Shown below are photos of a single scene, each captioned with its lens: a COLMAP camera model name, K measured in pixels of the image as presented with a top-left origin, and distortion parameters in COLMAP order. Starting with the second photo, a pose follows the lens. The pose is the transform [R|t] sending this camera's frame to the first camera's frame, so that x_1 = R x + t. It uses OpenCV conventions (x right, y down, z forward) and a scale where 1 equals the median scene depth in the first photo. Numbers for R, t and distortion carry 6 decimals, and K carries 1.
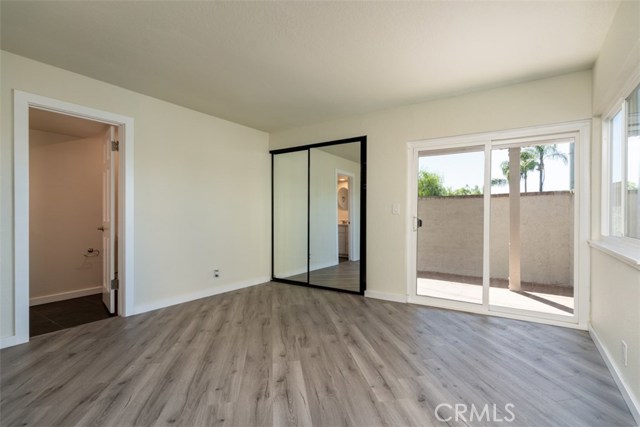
lens RADIAL K [[292.3, 0, 323.1], [0, 292.3, 215.4], [0, 0, 1]] dist [0.005125, 0.001073]
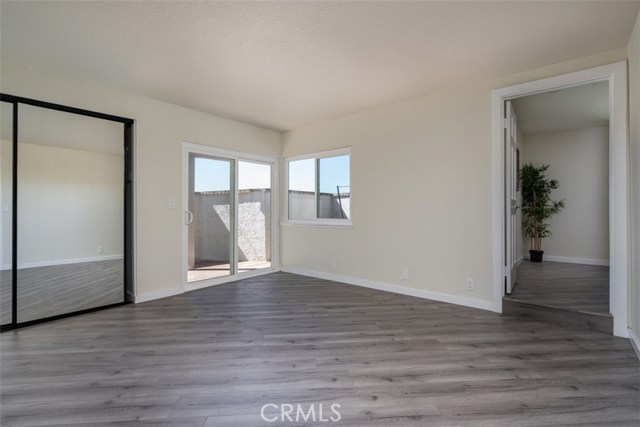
lens RADIAL K [[291.4, 0, 316.0], [0, 291.4, 211.2], [0, 0, 1]] dist [0.001177, 0.000870]
pose [[0.161689, -0.007043, 0.986817, -0.830546], [0.007534, 0.999954, 0.005902, 0.000279], [-0.986813, 0.006480, 0.161735, 0.427073]]
